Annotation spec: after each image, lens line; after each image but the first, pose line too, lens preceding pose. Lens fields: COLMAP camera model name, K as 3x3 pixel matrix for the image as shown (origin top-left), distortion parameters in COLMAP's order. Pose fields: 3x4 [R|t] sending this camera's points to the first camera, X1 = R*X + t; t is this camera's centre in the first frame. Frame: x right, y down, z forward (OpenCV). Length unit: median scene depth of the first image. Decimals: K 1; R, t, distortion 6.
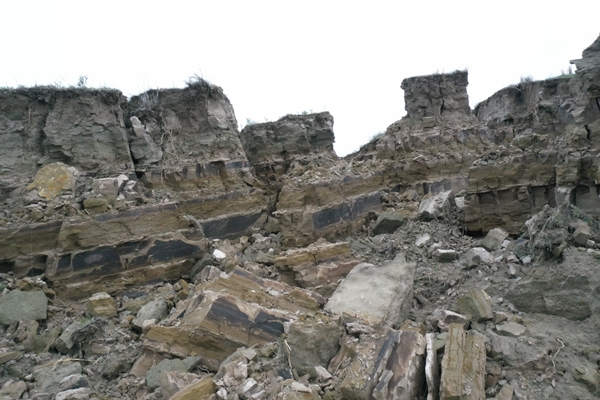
lens RADIAL K [[477.6, 0, 300.4], [0, 477.6, 199.8], [0, 0, 1]] dist [0.003982, 0.015124]
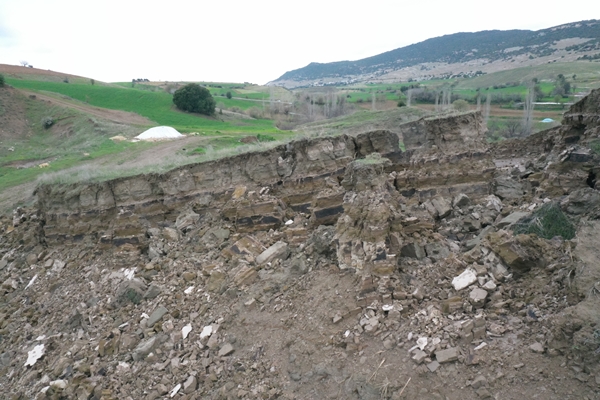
lens RADIAL K [[477.6, 0, 298.6], [0, 477.6, 201.3], [0, 0, 1]] dist [0.003982, 0.015124]
pose [[0.626985, 0.130957, -0.767945, 1.447132], [0.066728, 0.973119, 0.220424, -0.443054], [0.776168, -0.189446, 0.601393, -0.365165]]
